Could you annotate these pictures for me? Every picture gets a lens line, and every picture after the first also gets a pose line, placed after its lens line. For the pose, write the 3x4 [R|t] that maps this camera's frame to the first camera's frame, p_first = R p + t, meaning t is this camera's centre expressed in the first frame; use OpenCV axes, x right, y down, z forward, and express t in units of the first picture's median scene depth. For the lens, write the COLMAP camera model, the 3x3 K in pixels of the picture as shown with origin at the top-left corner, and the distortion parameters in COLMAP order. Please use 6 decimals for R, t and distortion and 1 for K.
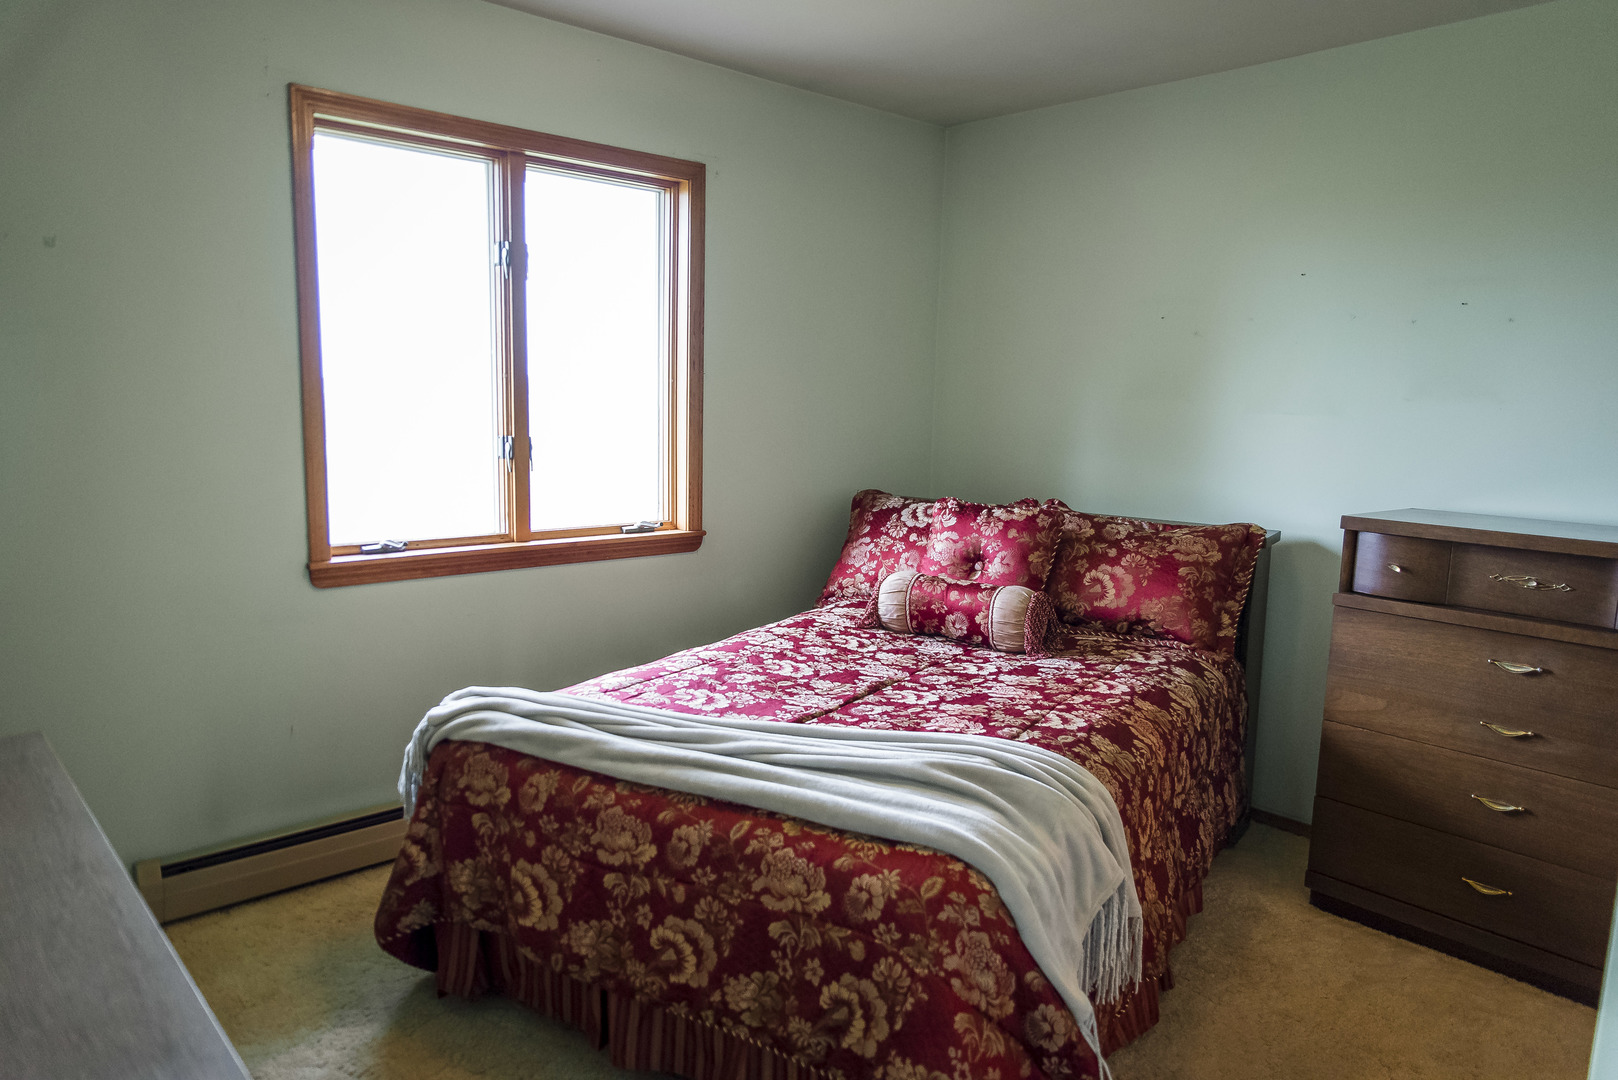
lens RADIAL K [[1084.1, 0, 809.2], [0, 1084.1, 542.5], [0, 0, 1]] dist [0.002954, -0.005671]
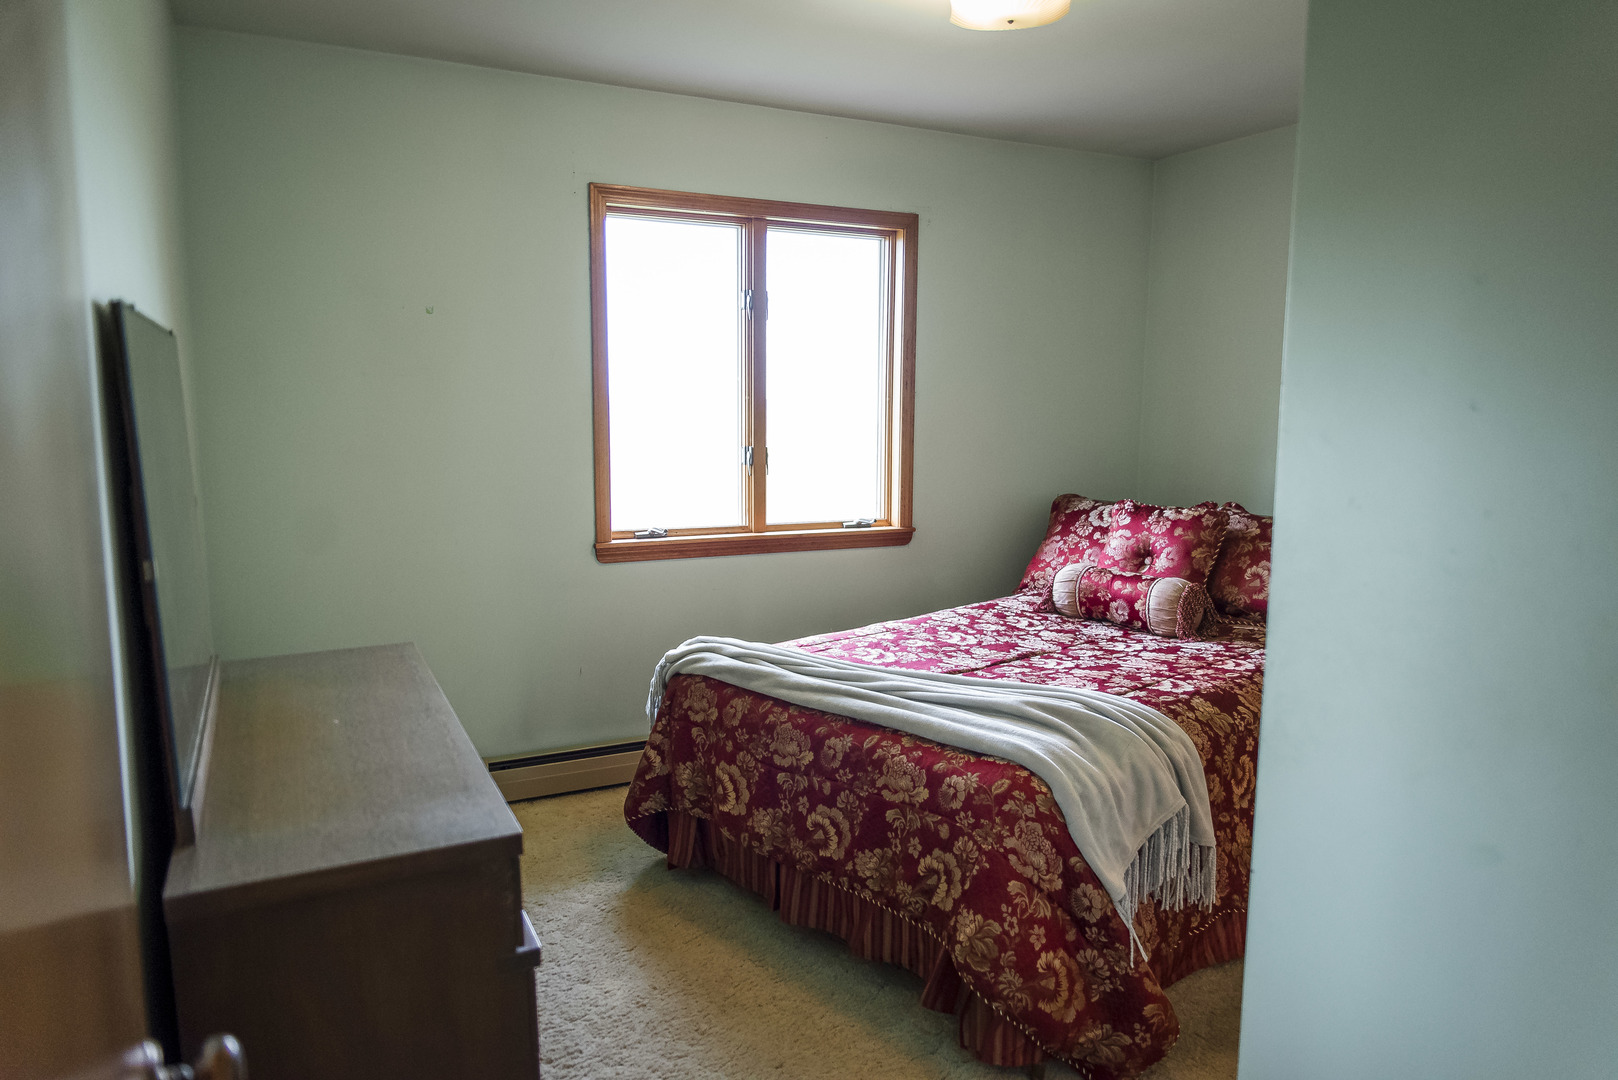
lens RADIAL K [[1084.1, 0, 808.7], [0, 1084.1, 540.7], [0, 0, 1]] dist [0.002954, -0.005671]
pose [[0.961641, 0.017584, -0.273746, 0.175214], [-0.022284, 0.999653, -0.014068, 0.034319], [0.273403, 0.019628, 0.961699, -0.229042]]
